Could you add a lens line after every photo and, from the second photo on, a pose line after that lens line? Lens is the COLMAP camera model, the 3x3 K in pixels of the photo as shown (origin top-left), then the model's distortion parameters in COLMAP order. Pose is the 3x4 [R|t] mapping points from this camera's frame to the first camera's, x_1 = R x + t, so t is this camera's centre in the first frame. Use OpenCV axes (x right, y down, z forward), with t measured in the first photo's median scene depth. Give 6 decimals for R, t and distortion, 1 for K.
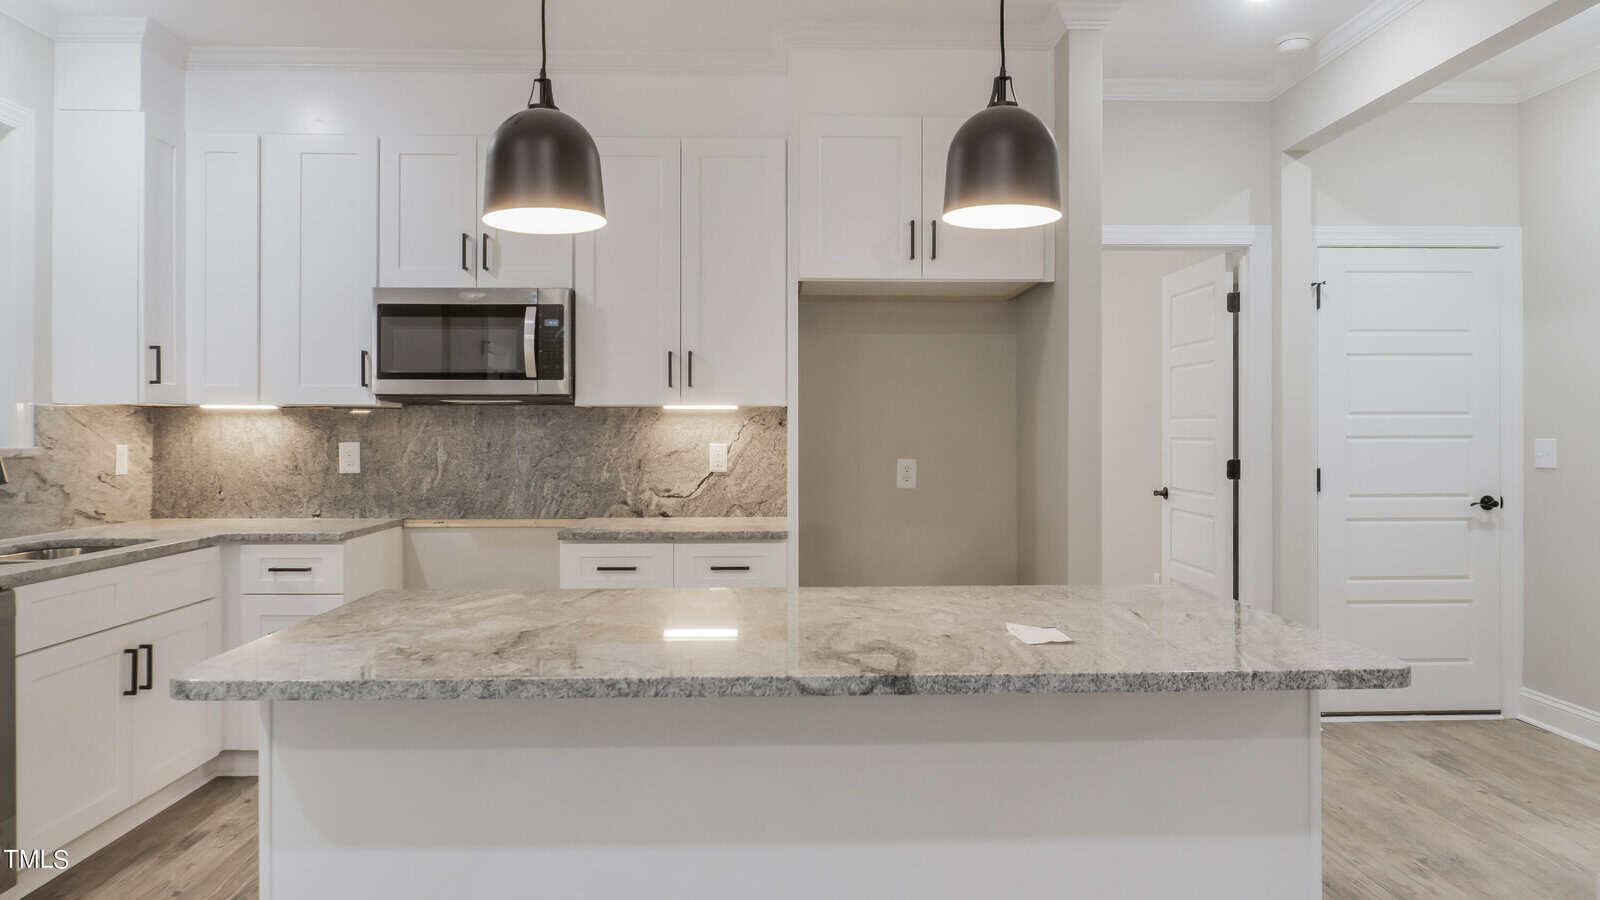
lens RADIAL K [[1104.0, 0, 810.5], [0, 1104.0, 432.7], [0, 0, 1]] dist [-0.005956, -0.000844]
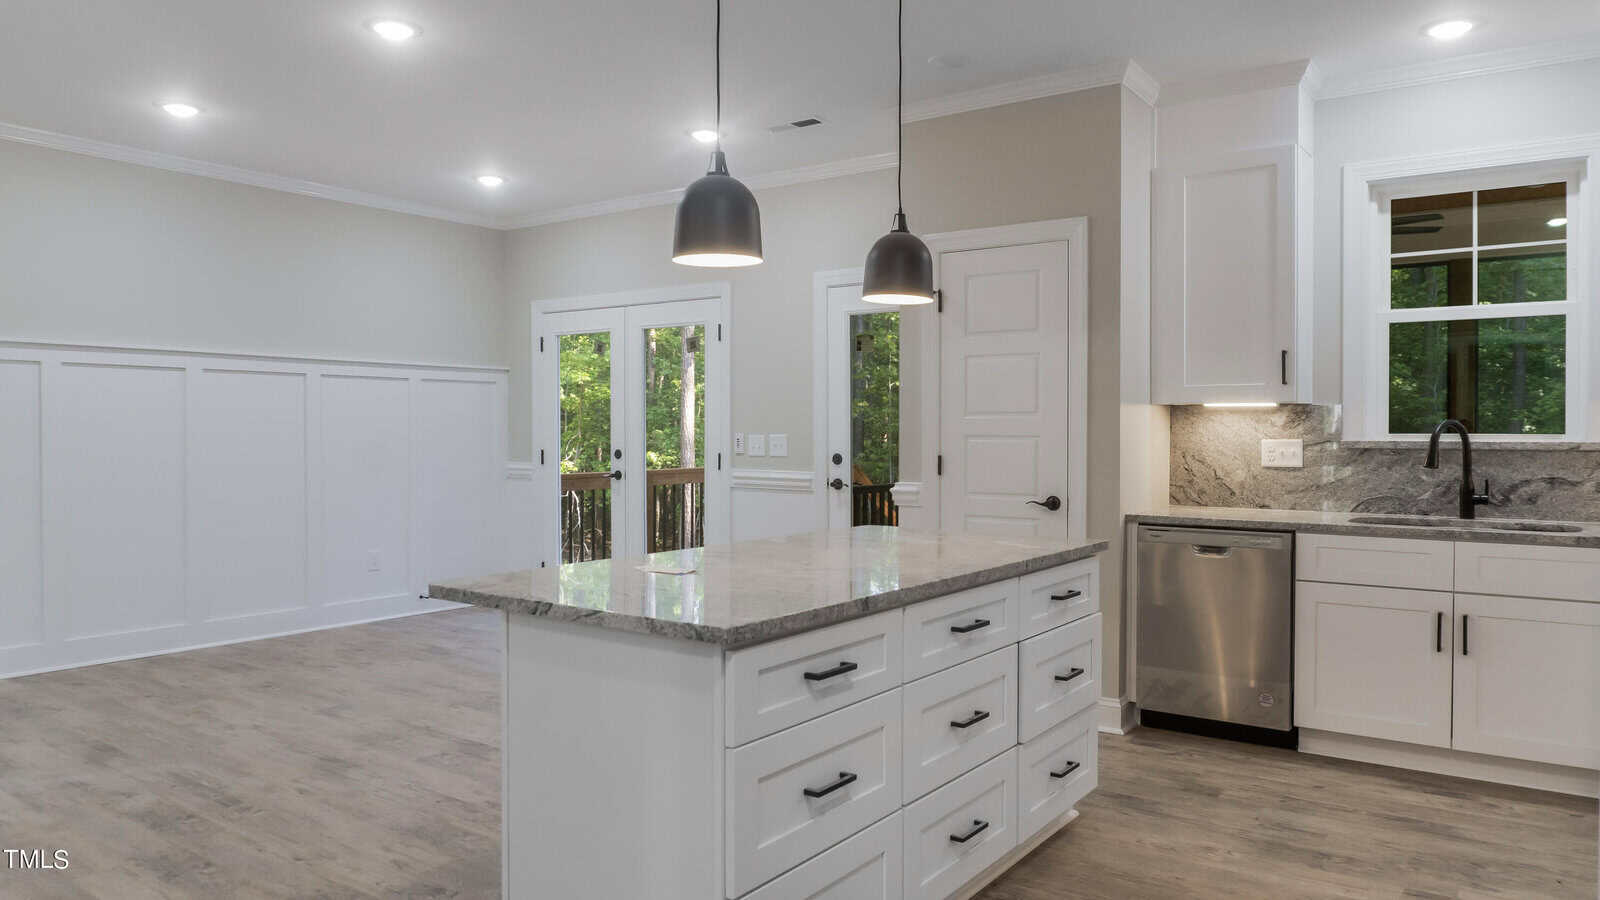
lens RADIAL K [[1073.0, 0, 800.0], [0, 1073.0, 450.0], [0, 0, 1]] dist [-0.038261, 0.000830]
pose [[-0.628970, 0.013444, -0.777313, 0.546142], [-0.001373, 0.999830, 0.018403, 0.002524], [0.777428, 0.012642, -0.628845, 0.934207]]
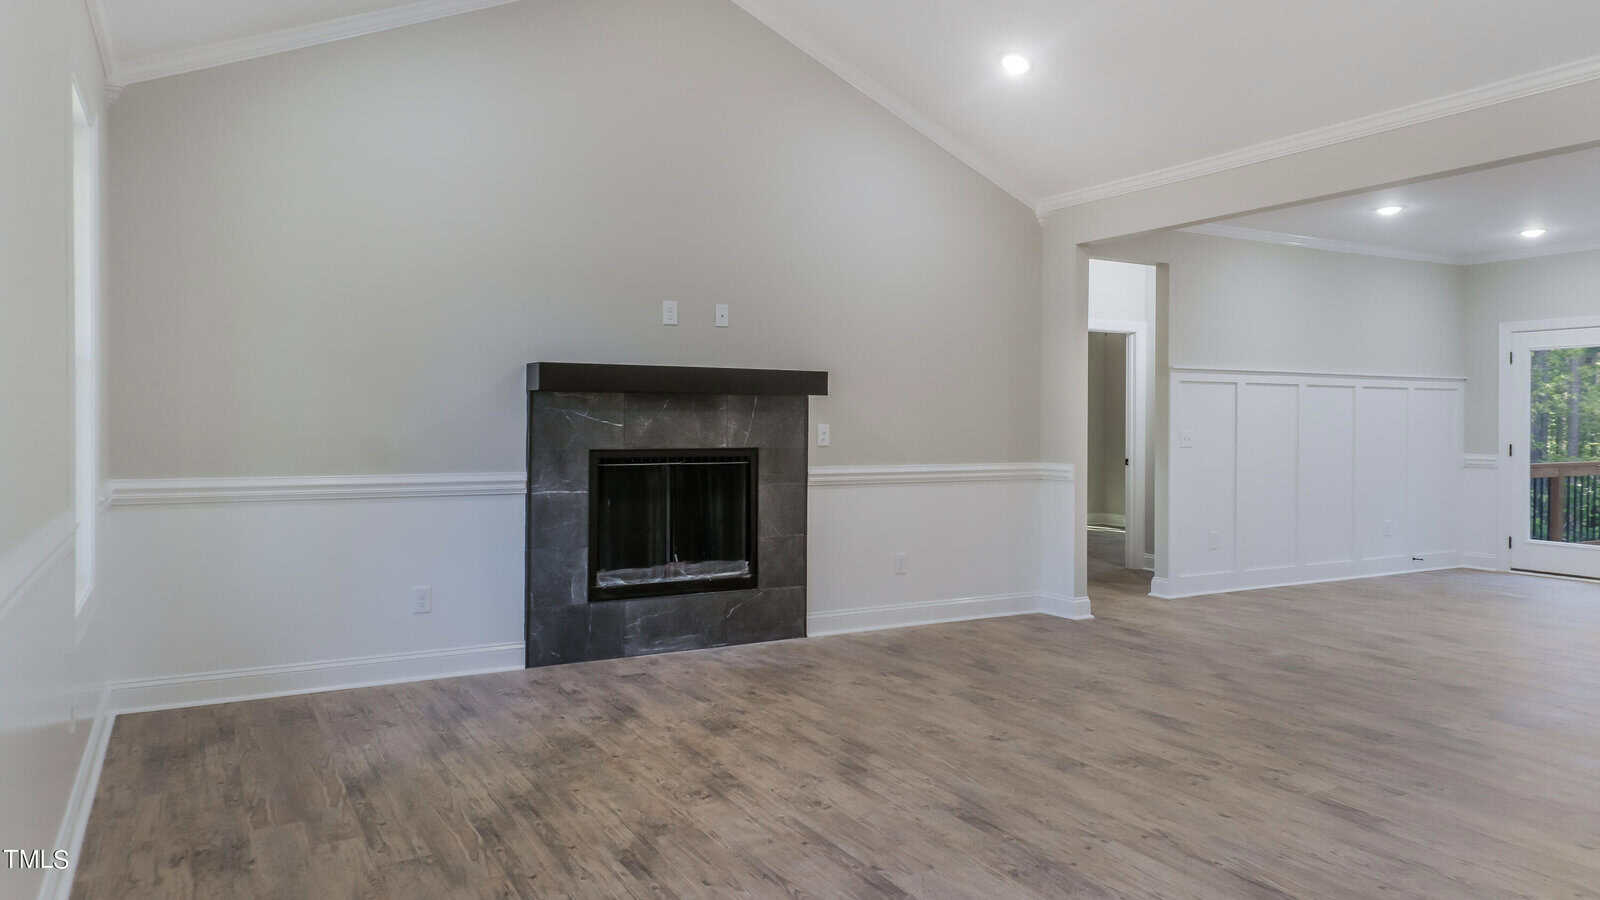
lens RADIAL K [[1104.0, 0, 810.5], [0, 1104.0, 432.7], [0, 0, 1]] dist [-0.005956, -0.000844]
pose [[-0.902005, 0.001914, -0.431722, 1.675406], [-0.001632, 0.999968, 0.007843, -0.004164], [0.431723, 0.007779, -0.901973, 0.879596]]
